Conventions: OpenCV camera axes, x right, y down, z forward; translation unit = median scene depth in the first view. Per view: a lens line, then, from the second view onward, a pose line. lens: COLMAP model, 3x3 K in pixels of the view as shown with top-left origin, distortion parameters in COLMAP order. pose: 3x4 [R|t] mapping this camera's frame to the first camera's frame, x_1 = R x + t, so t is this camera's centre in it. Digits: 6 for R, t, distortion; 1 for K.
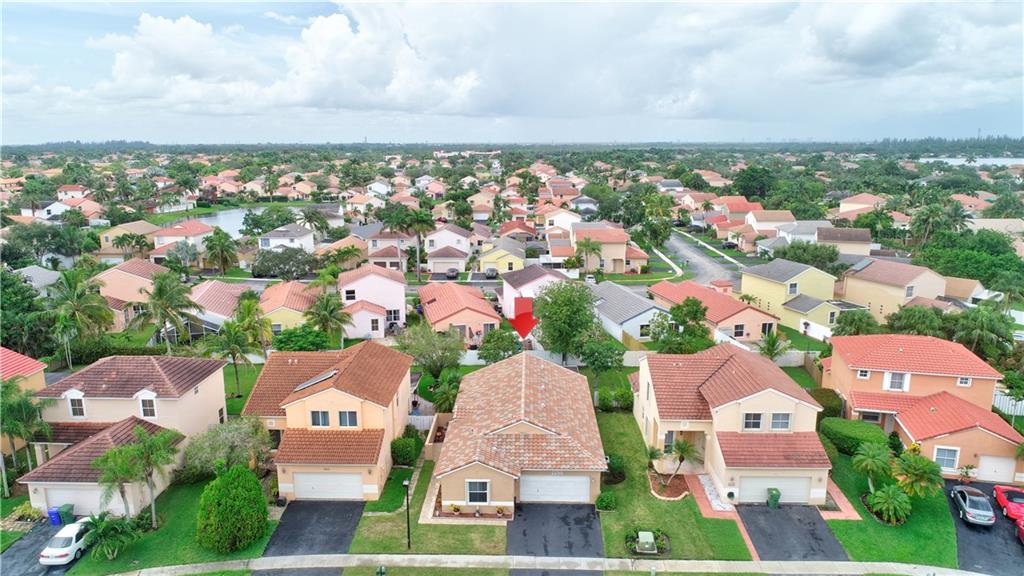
lens RADIAL K [[686.9, 0, 512.0], [0, 686.9, 288.0], [0, 0, 1]] dist [-0.004581, -0.000273]
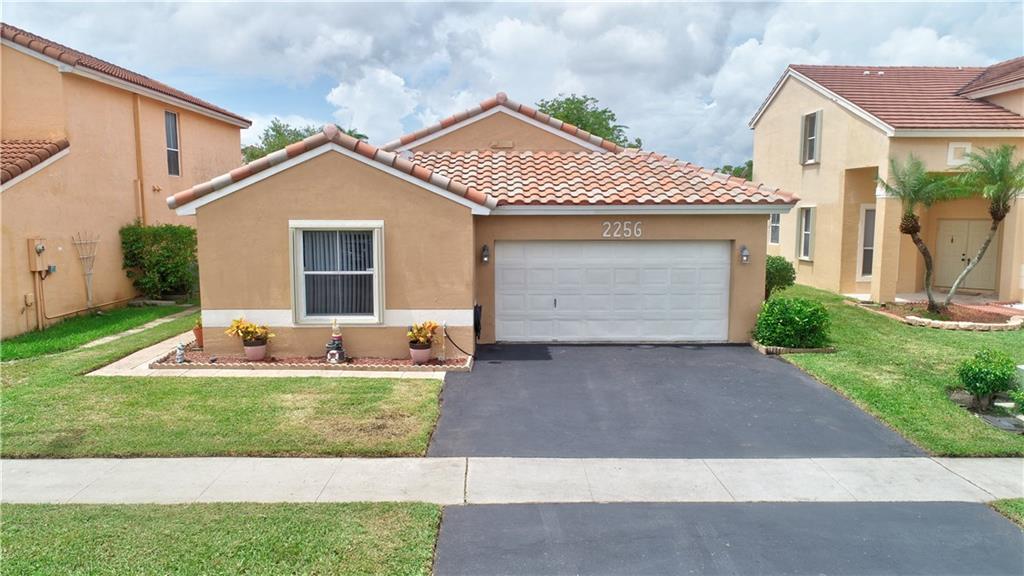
lens RADIAL K [[686.9, 0, 512.0], [0, 686.9, 288.0], [0, 0, 1]] dist [-0.004581, -0.000273]
pose [[0.998691, -0.003342, 0.051046, 0.004337], [0.008331, 0.995167, -0.097843, 0.328579], [-0.050472, 0.098141, 0.993892, 0.728498]]
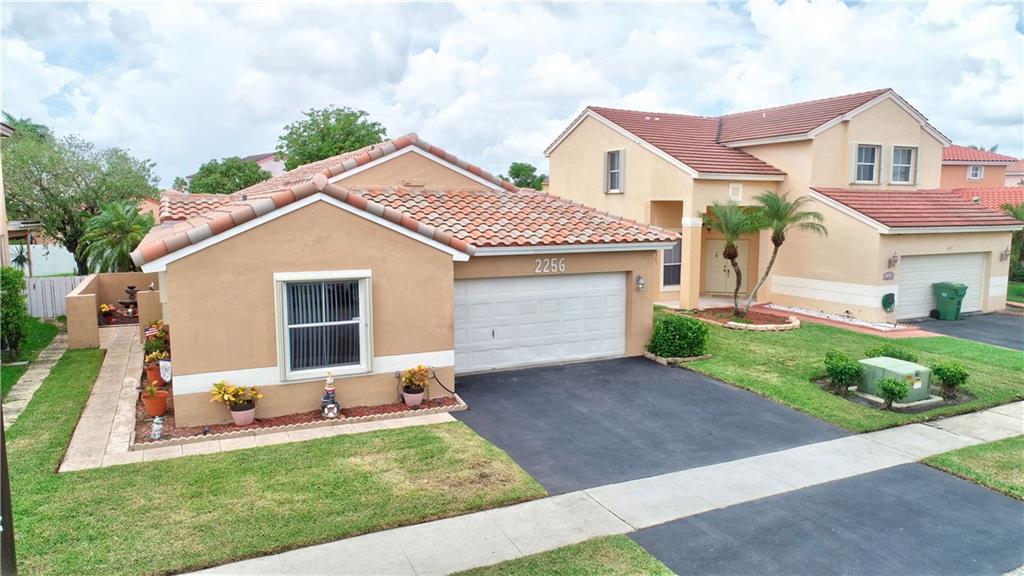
lens RADIAL K [[686.9, 0, 512.0], [0, 686.9, 288.0], [0, 0, 1]] dist [-0.004581, -0.000273]
pose [[0.881899, -0.050156, 0.468763, -0.108414], [0.094350, 0.992986, -0.071259, 0.307589], [-0.461901, 0.107071, 0.880445, 0.732791]]
